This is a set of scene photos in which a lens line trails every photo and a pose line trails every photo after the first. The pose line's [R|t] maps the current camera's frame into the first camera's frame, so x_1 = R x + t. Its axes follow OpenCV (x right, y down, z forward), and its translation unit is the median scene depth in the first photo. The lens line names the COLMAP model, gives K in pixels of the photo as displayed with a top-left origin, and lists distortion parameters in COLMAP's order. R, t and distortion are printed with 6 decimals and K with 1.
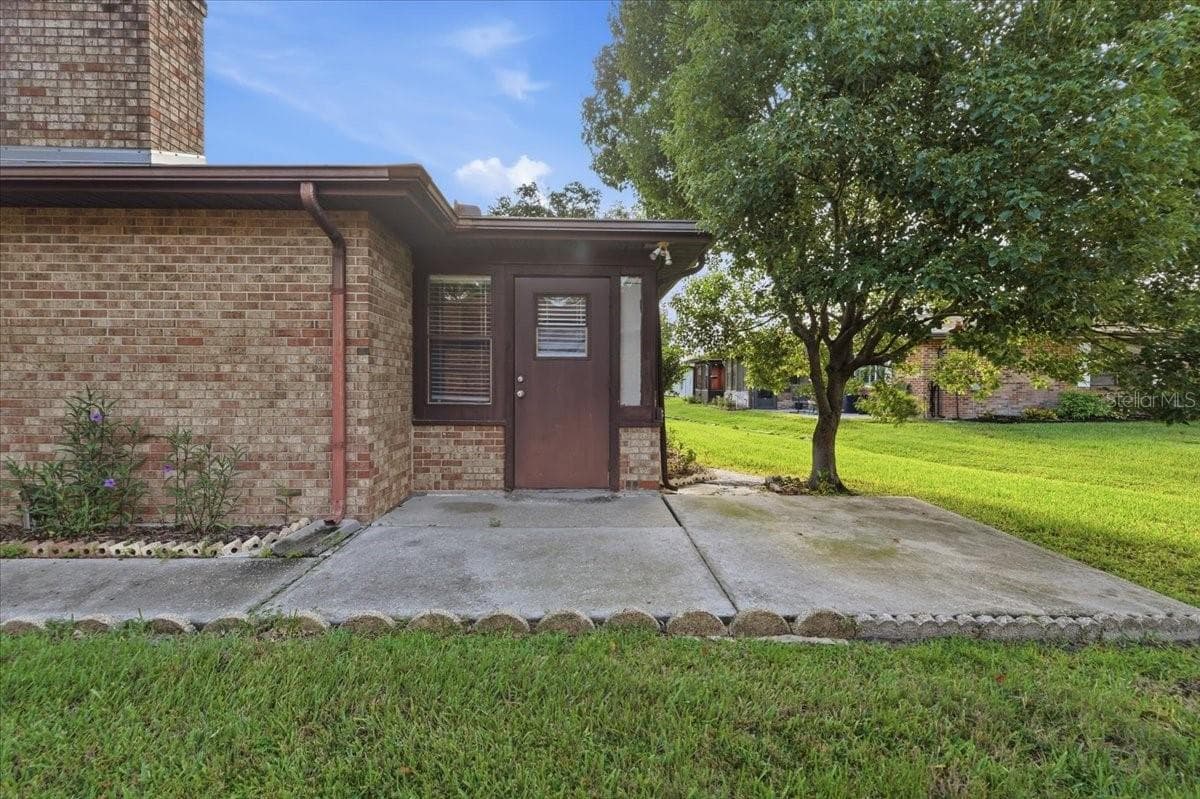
lens RADIAL K [[491.4, 0, 600.0], [0, 491.4, 399.5], [0, 0, 1]] dist [-0.001219, 0.000291]
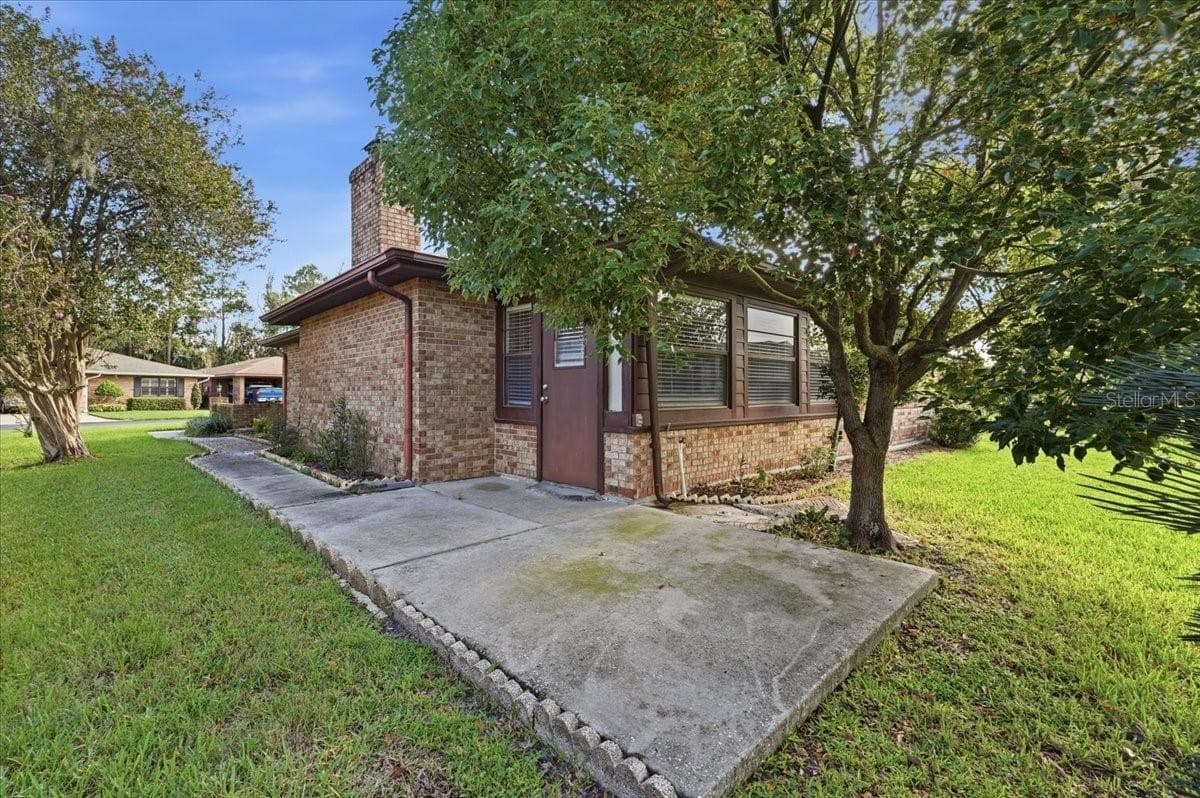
lens RADIAL K [[519.2, 0, 628.5], [0, 519.2, 399.3], [0, 0, 1]] dist [-0.000391, 0.000024]
pose [[0.688736, 0.003610, -0.725003, 0.879512], [-0.019427, 0.999720, -0.013478, 0.001595], [0.724752, 0.023368, 0.688614, 0.292277]]
